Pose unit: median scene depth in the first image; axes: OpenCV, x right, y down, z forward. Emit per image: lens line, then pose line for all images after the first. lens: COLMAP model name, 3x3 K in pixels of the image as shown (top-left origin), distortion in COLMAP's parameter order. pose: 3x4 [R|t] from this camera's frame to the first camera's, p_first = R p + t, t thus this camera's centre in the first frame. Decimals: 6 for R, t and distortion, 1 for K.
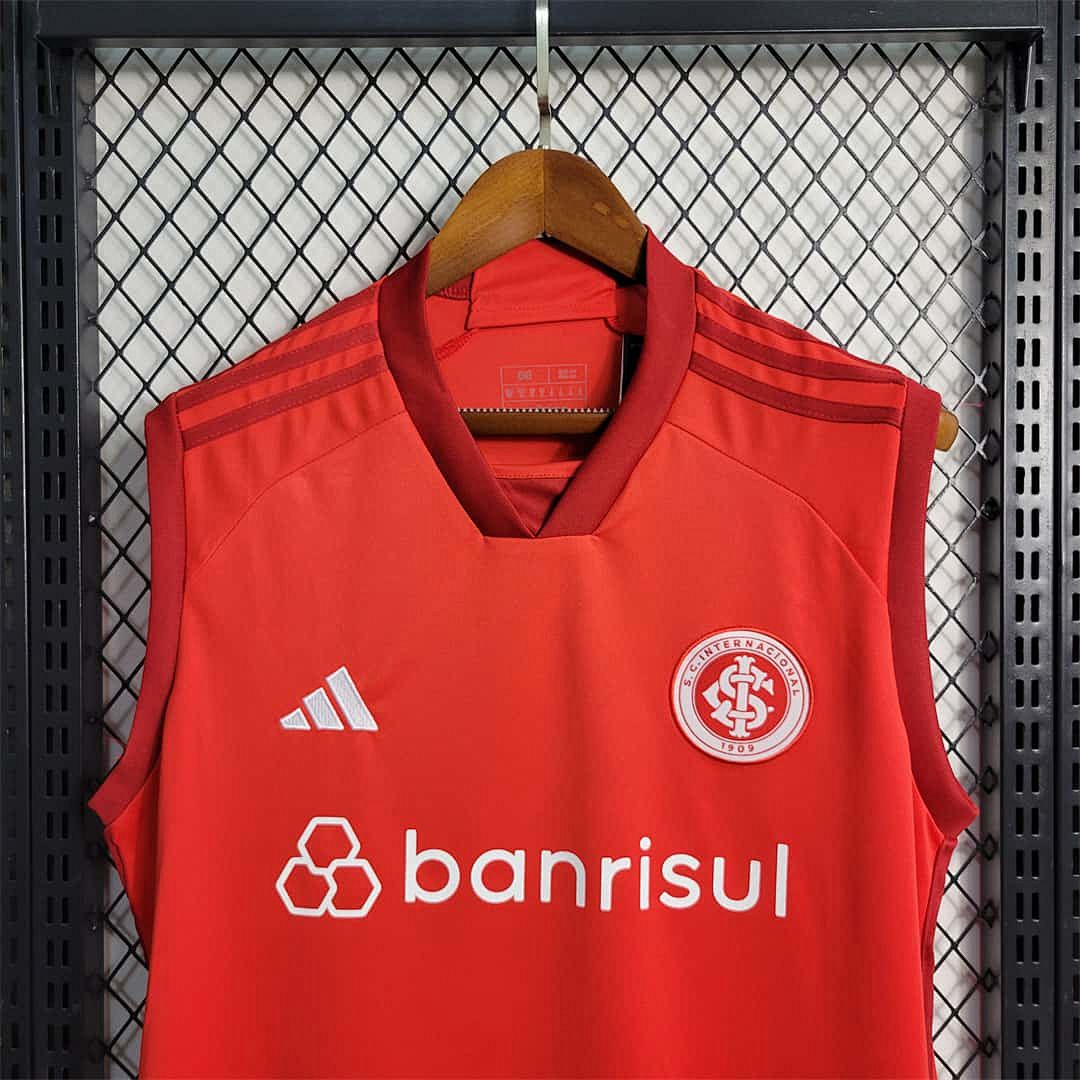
lens RADIAL K [[1085.0, 0, 540.0], [0, 1085.0, 540.0], [0, 0, 1]] dist [-0.002559, -0.006575]
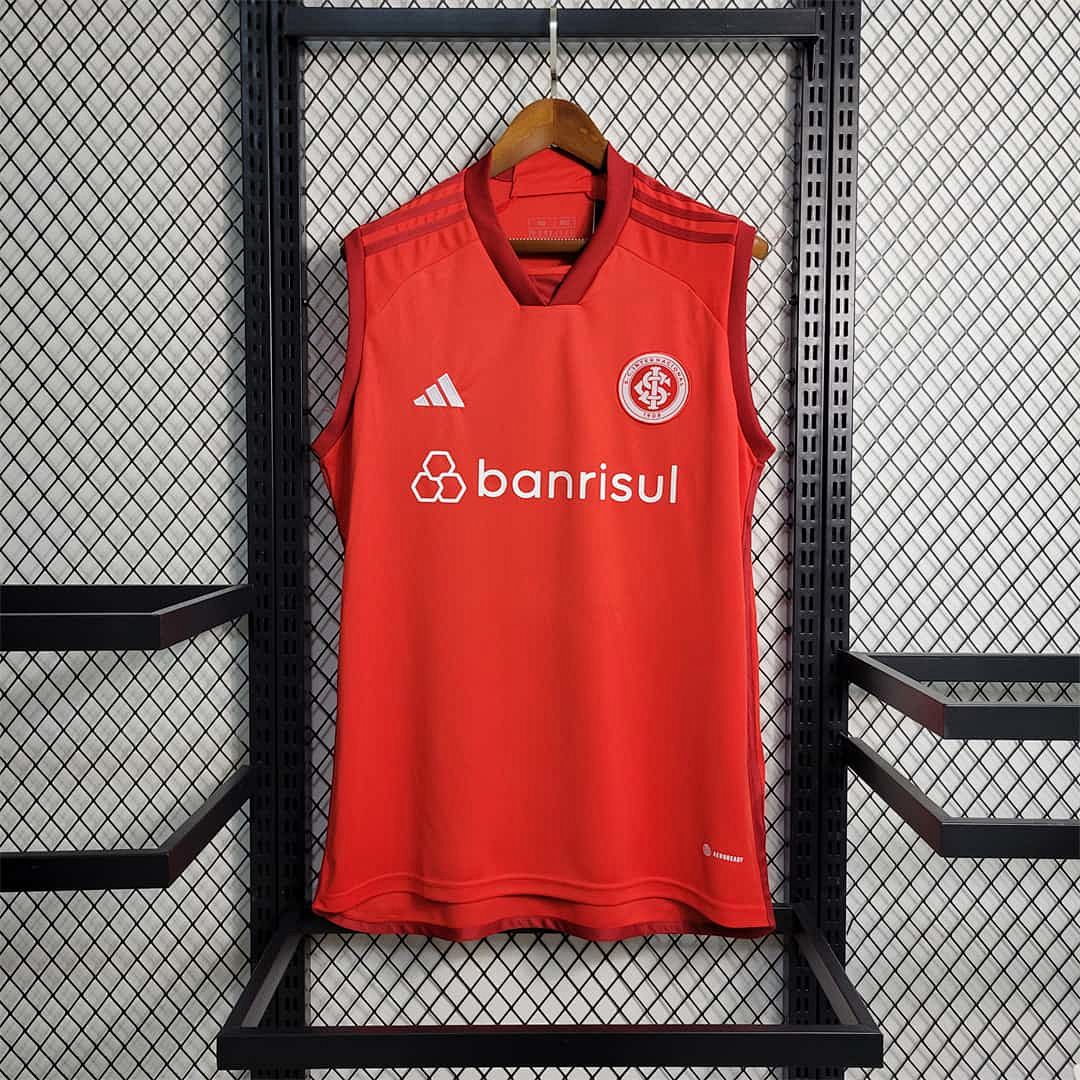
lens RADIAL K [[1034.8, 0, 540.0], [0, 1034.8, 540.0], [0, 0, 1]] dist [-0.007860, -0.001001]
pose [[0.999945, 0.006575, 0.008164, -0.028246], [-0.006966, 0.998786, 0.048766, 0.305839], [-0.007833, -0.048820, 0.998777, -0.796940]]
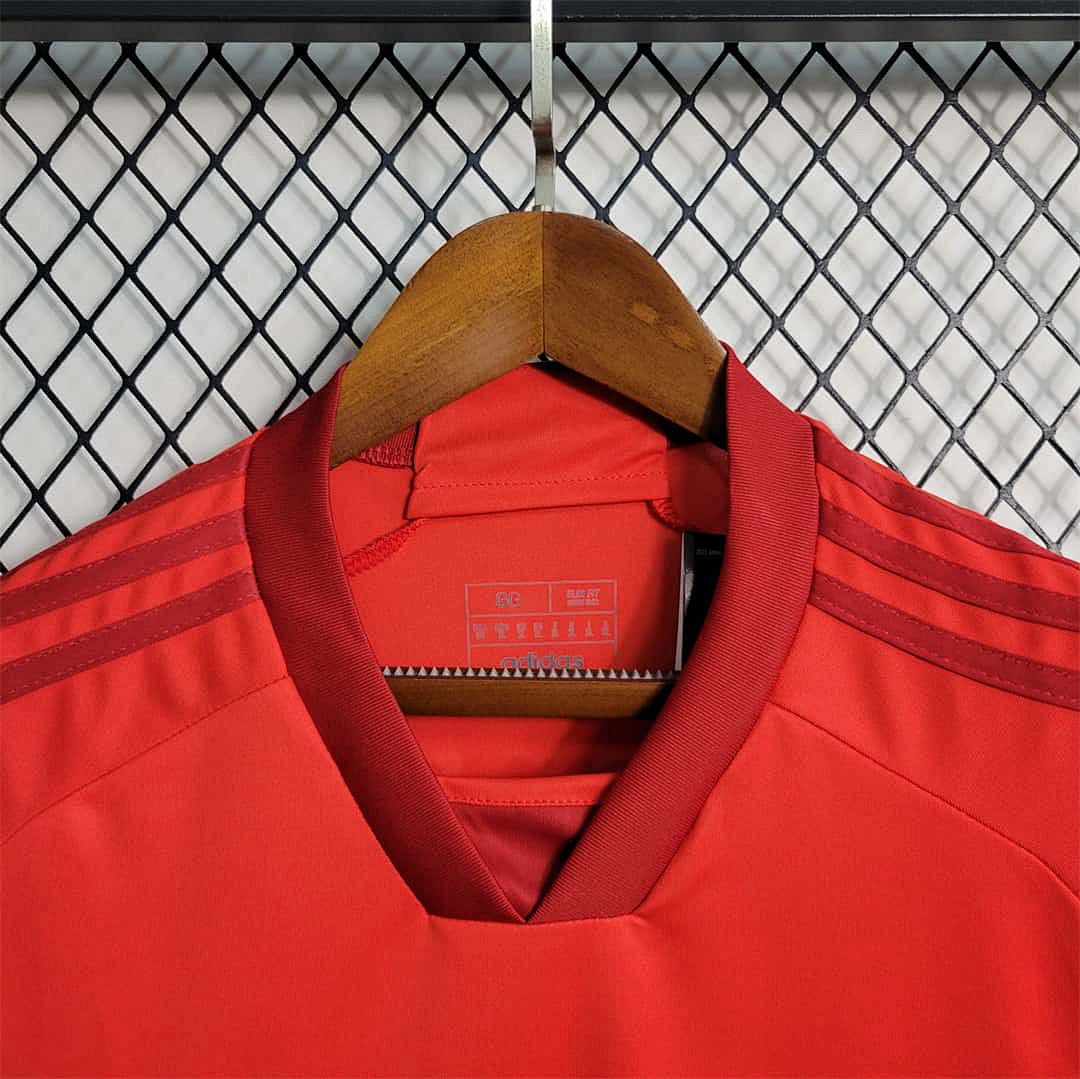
lens RADIAL K [[1085.0, 0, 540.0], [0, 1085.0, 539.5], [0, 0, 1]] dist [-0.002559, -0.006575]
pose [[0.999954, 0.002208, 0.009363, -0.002541], [-0.001339, 0.995775, -0.091816, -0.132958], [-0.009526, 0.091799, 0.995732, 0.436820]]
